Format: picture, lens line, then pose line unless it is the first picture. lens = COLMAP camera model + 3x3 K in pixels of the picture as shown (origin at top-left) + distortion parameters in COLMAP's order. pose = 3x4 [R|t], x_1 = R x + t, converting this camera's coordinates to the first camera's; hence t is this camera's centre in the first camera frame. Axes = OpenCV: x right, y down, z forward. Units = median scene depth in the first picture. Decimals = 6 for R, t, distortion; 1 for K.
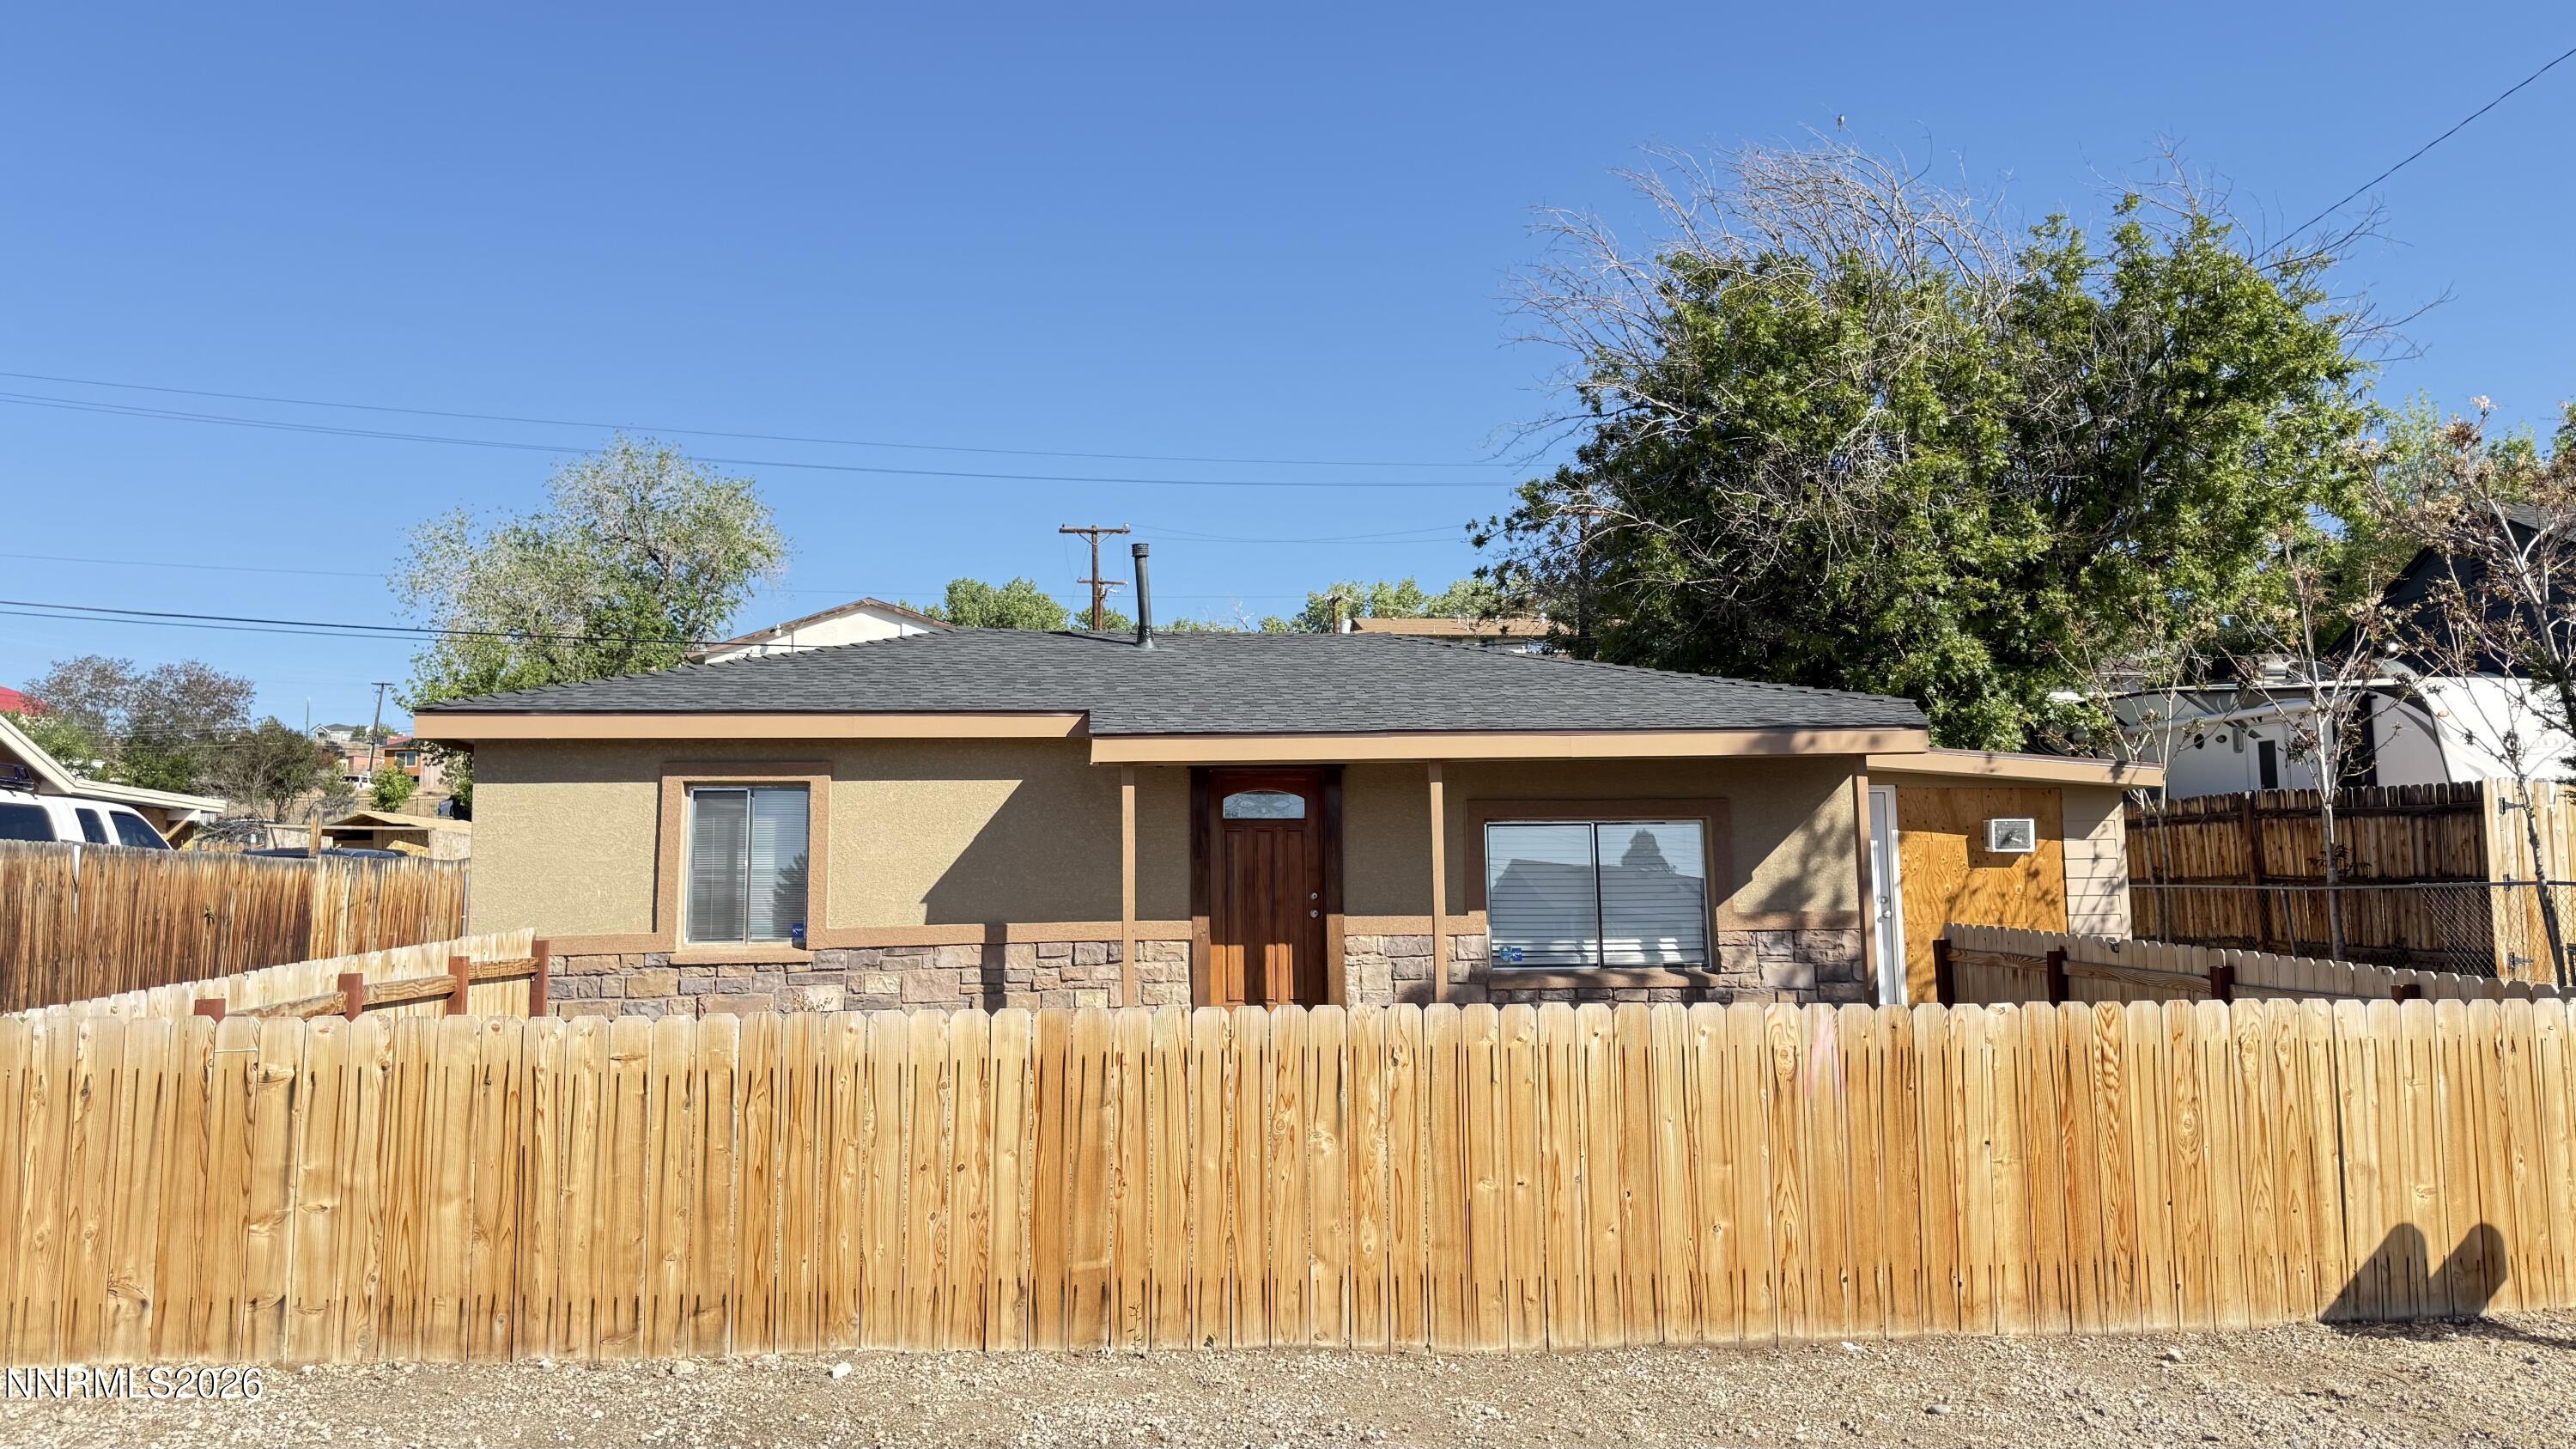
lens RADIAL K [[1816.9, 0, 1284.1], [0, 1816.9, 751.5], [0, 0, 1]] dist [0.037029, -0.009733]
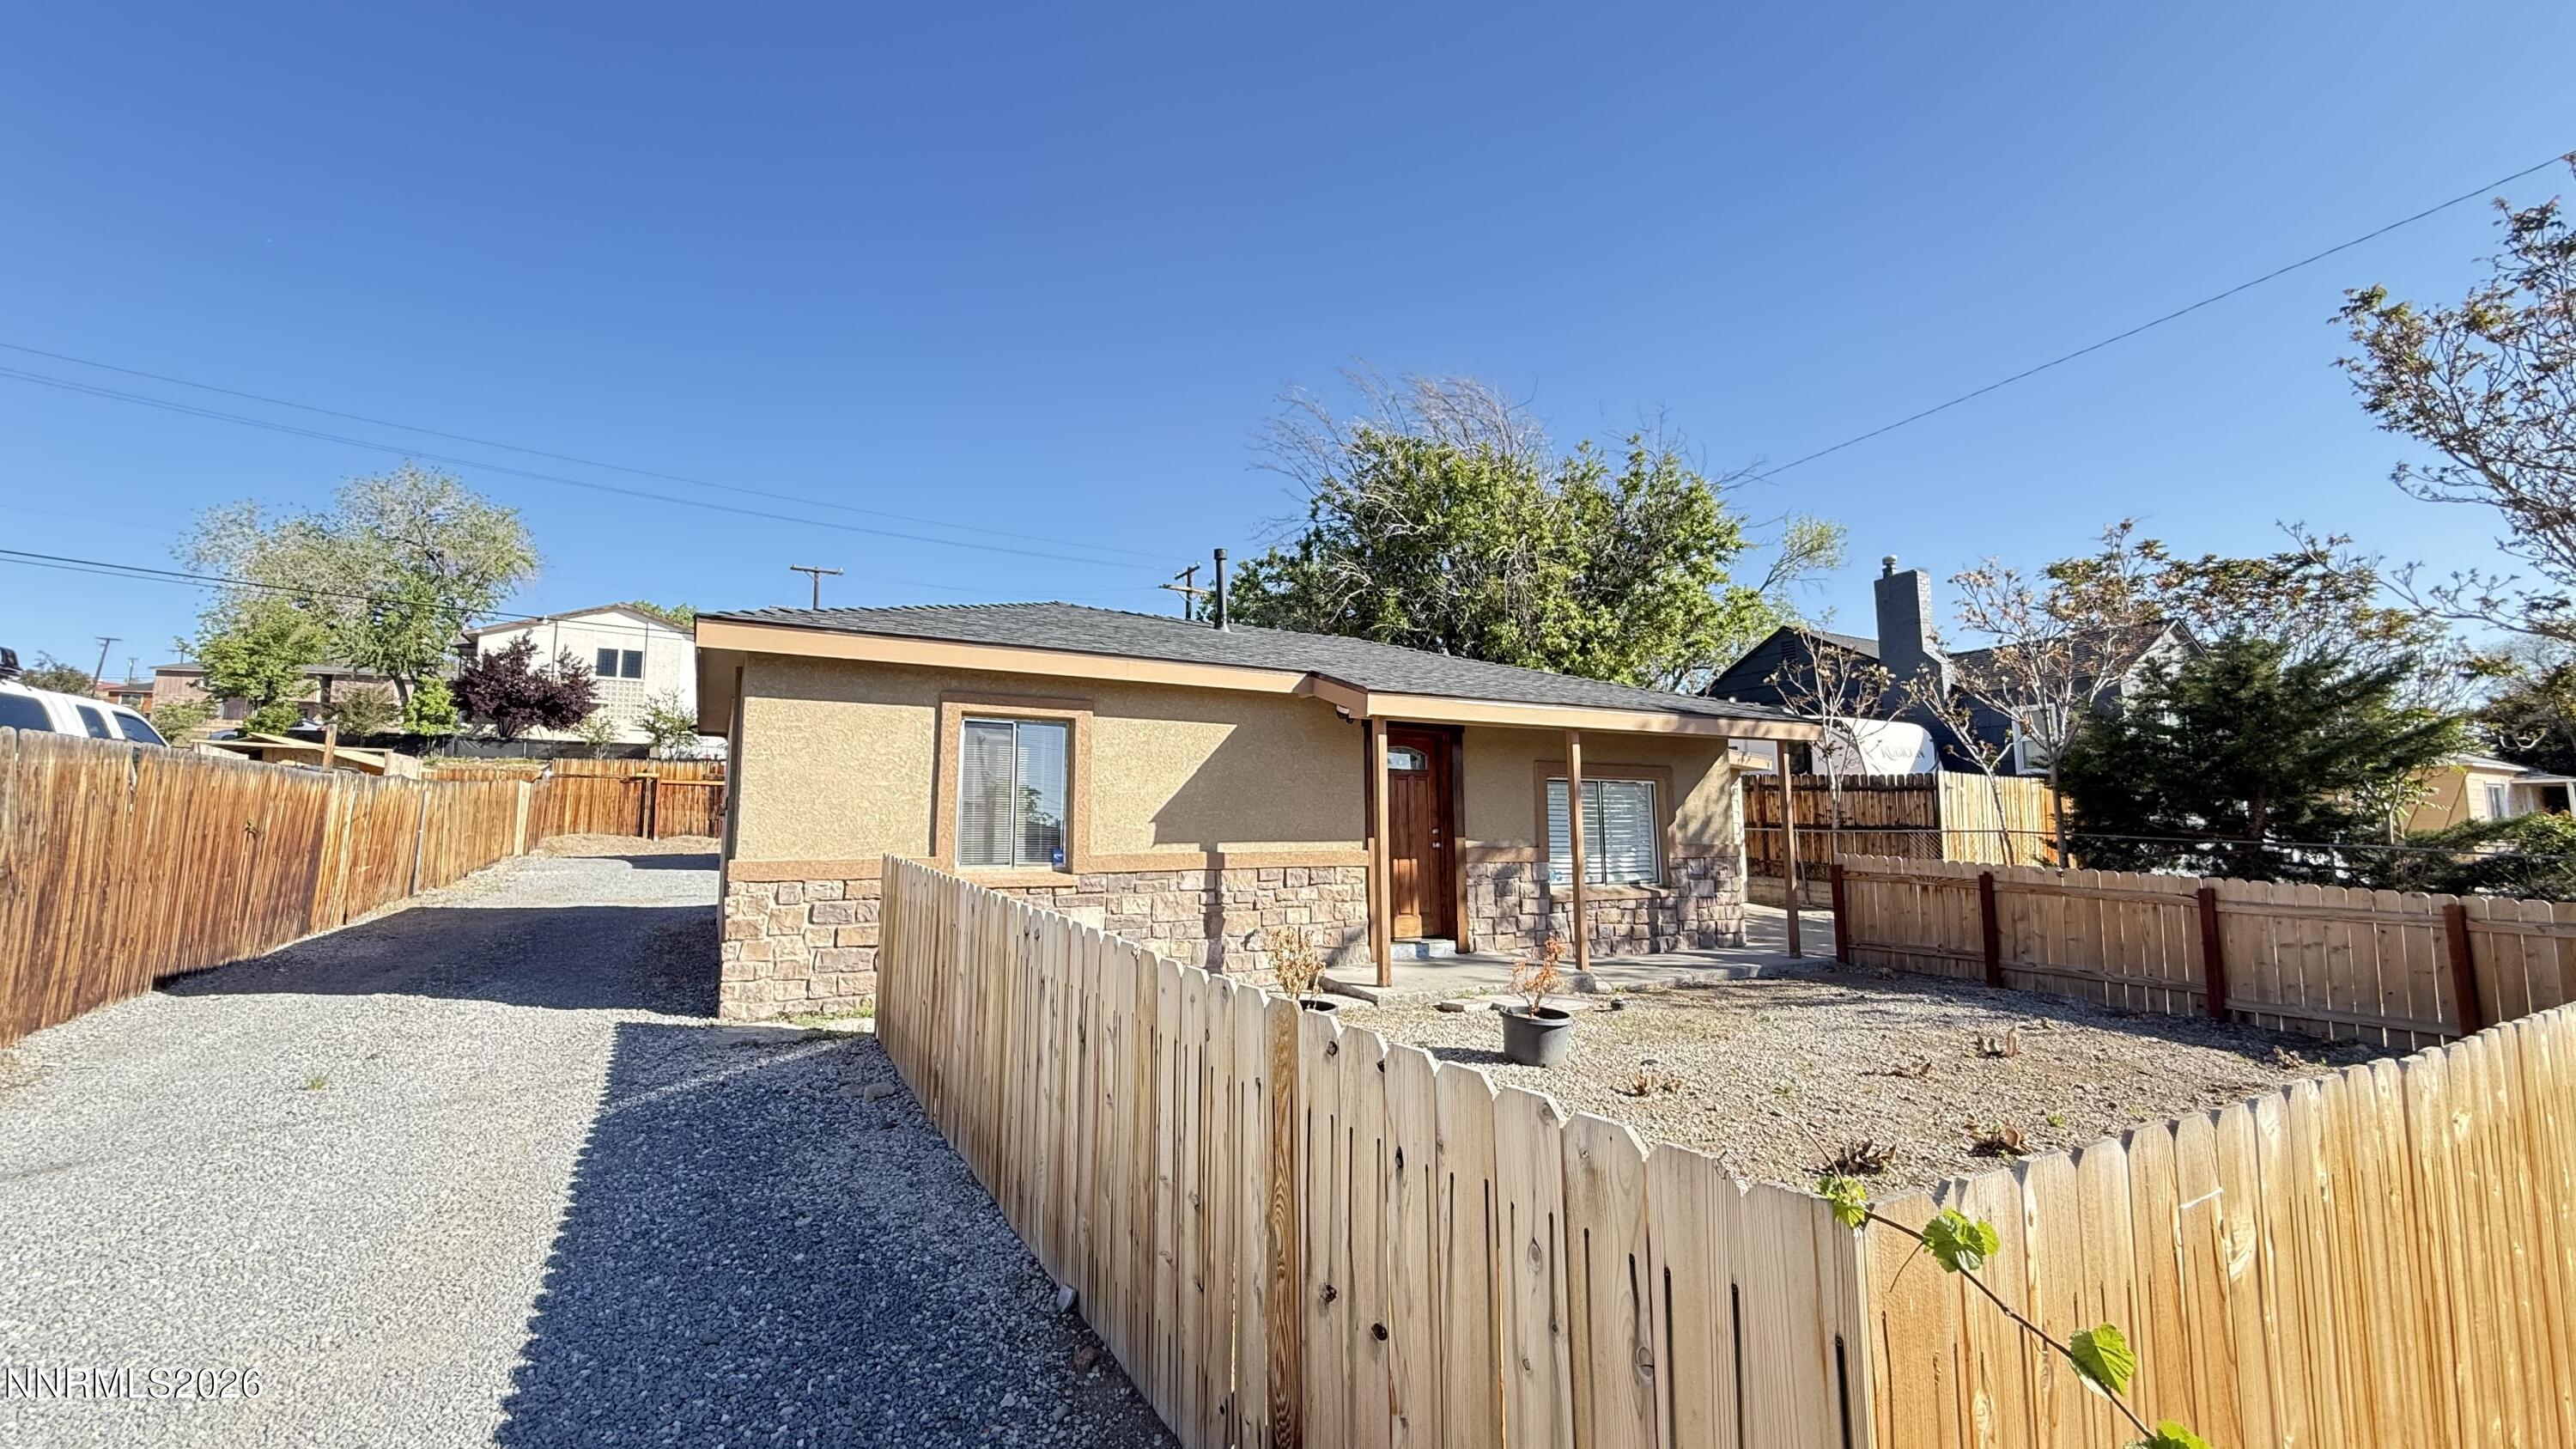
lens RADIAL K [[1027.5, 0, 1279.8], [0, 1027.5, 722.8], [0, 0, 1]] dist [0.001162, -0.000110]
pose [[0.916779, 0.055375, 0.395538, -0.378736], [-0.048073, 0.998441, -0.028357, 0.030085], [-0.396492, 0.006982, 0.918012, 0.382952]]
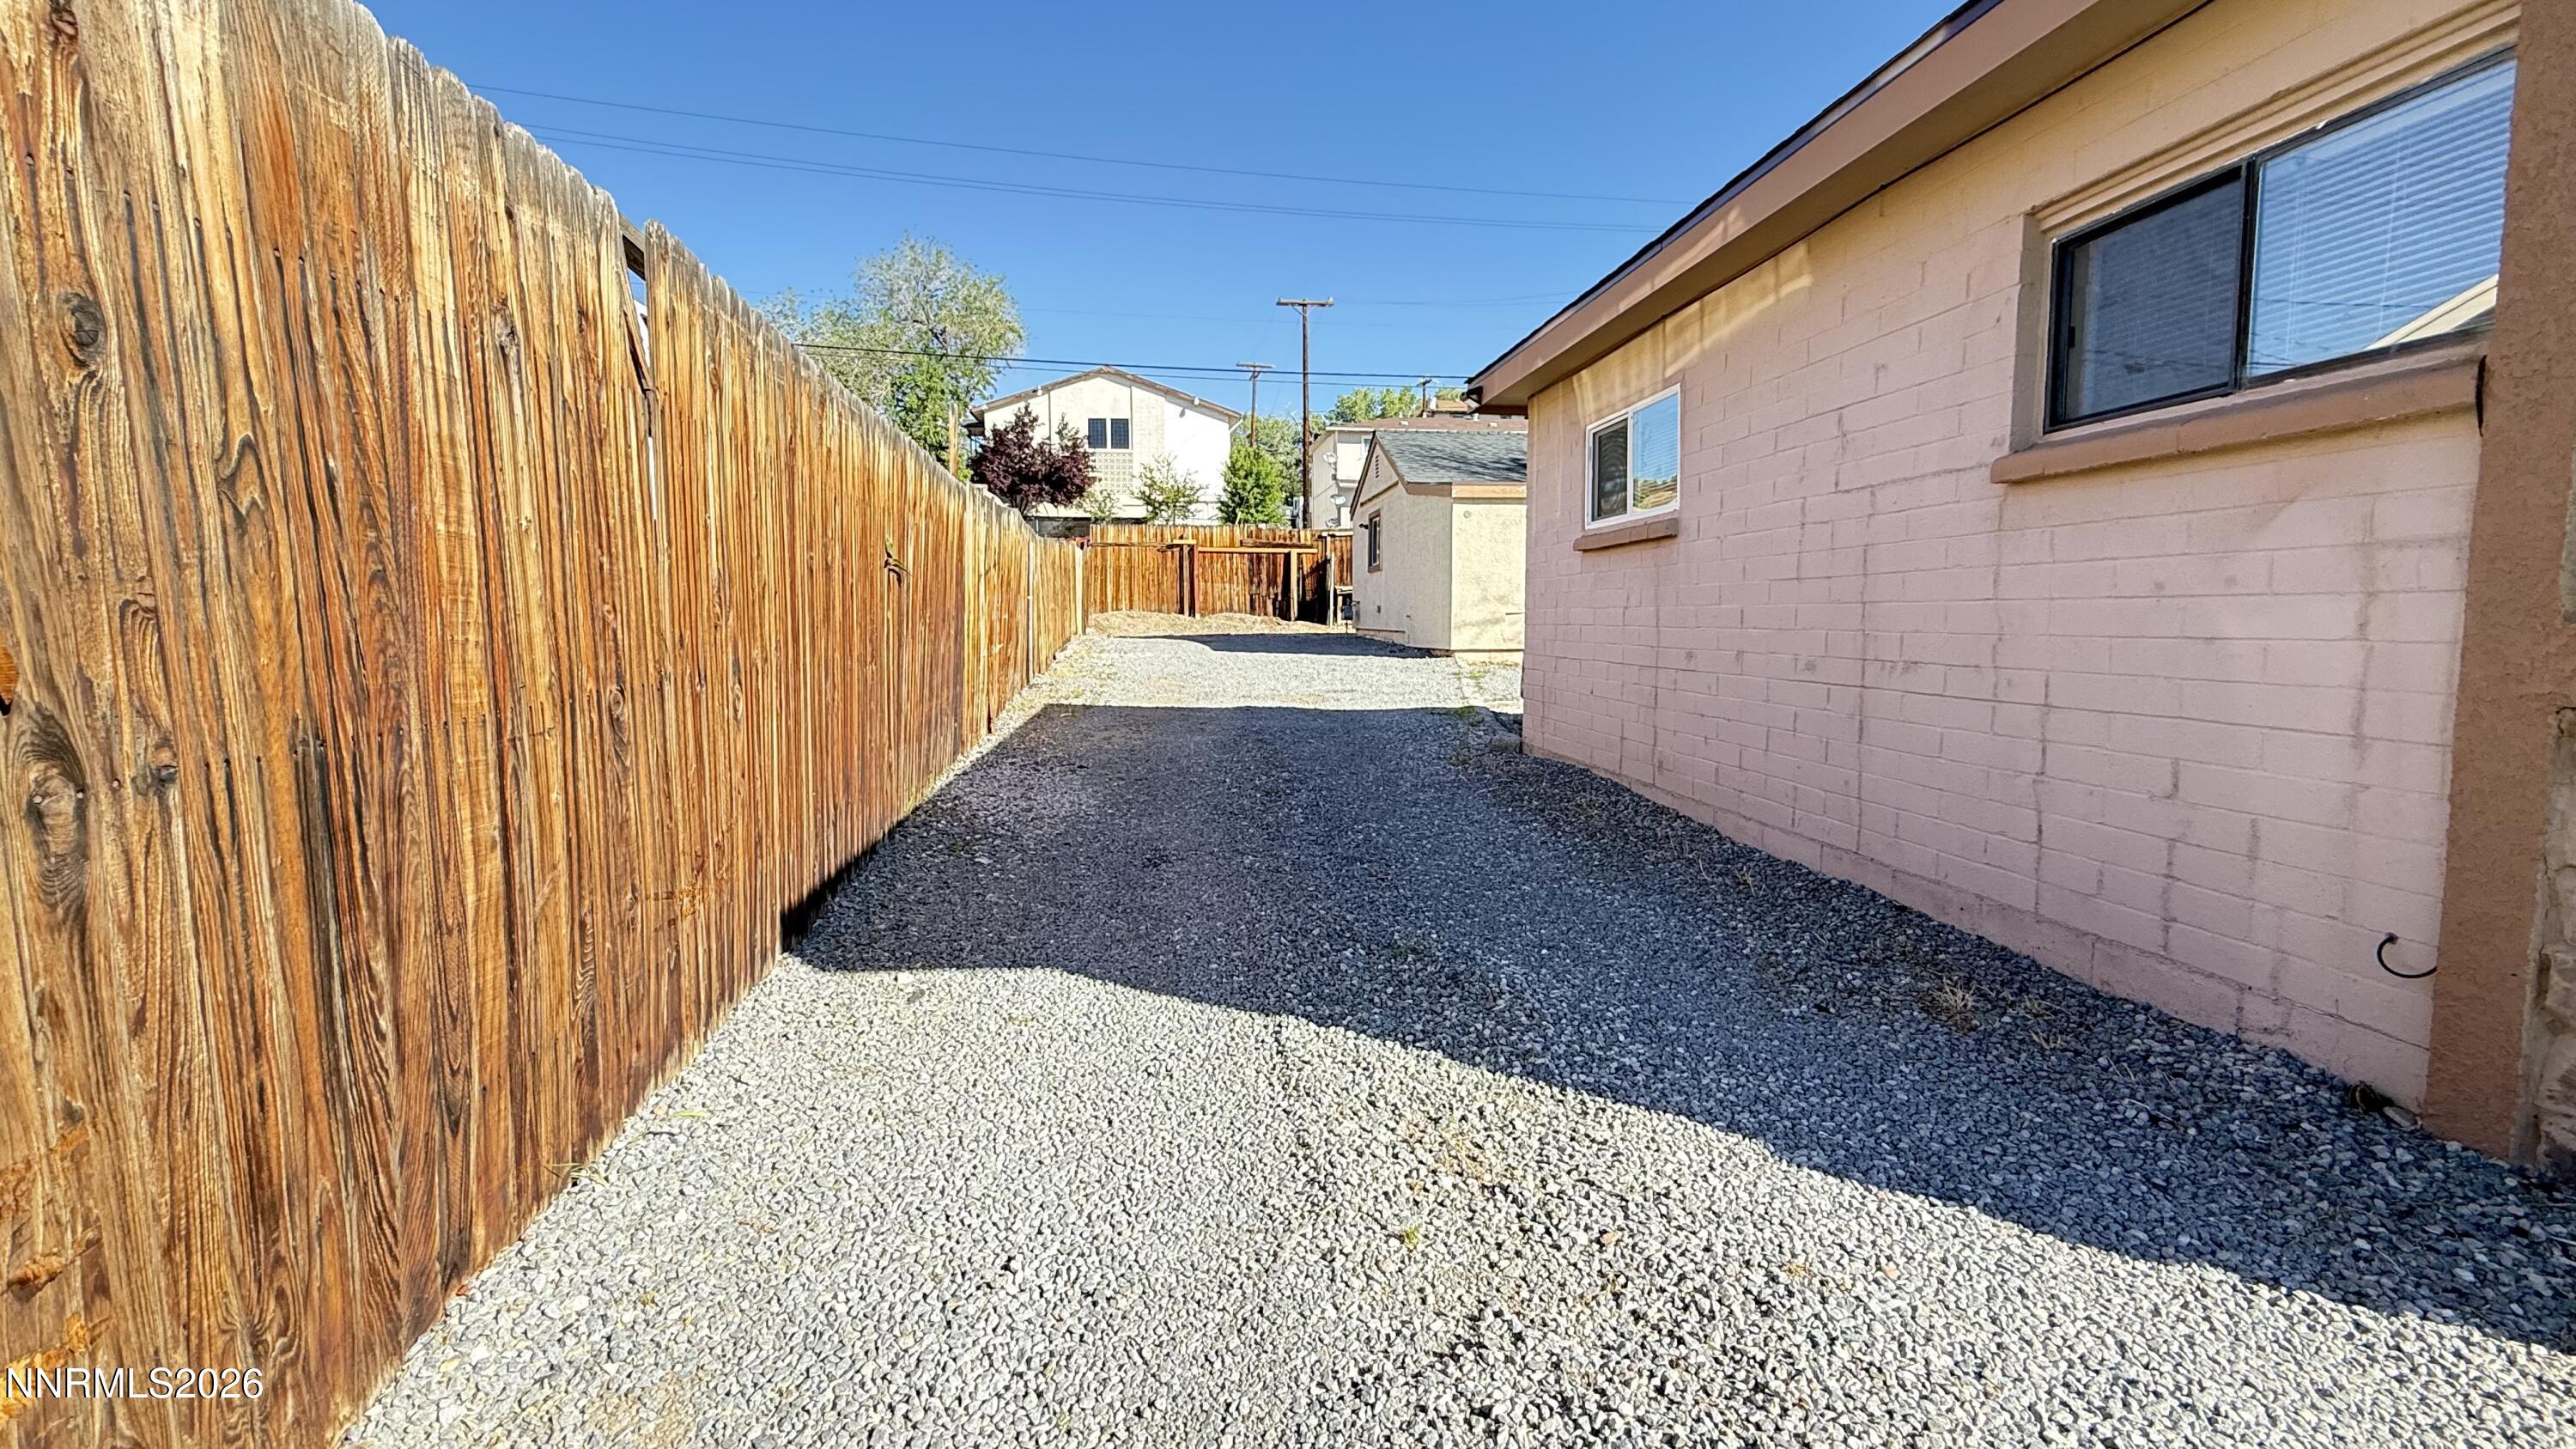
lens RADIAL K [[1114.5, 0, 1288.7], [0, 1114.5, 725.6], [0, 0, 1]] dist [-0.000981, 0.000062]
pose [[0.999740, 0.008401, 0.021219, -0.589295], [-0.012224, 0.982273, 0.187057, 0.090051], [-0.019271, -0.187268, 0.982120, 0.868549]]
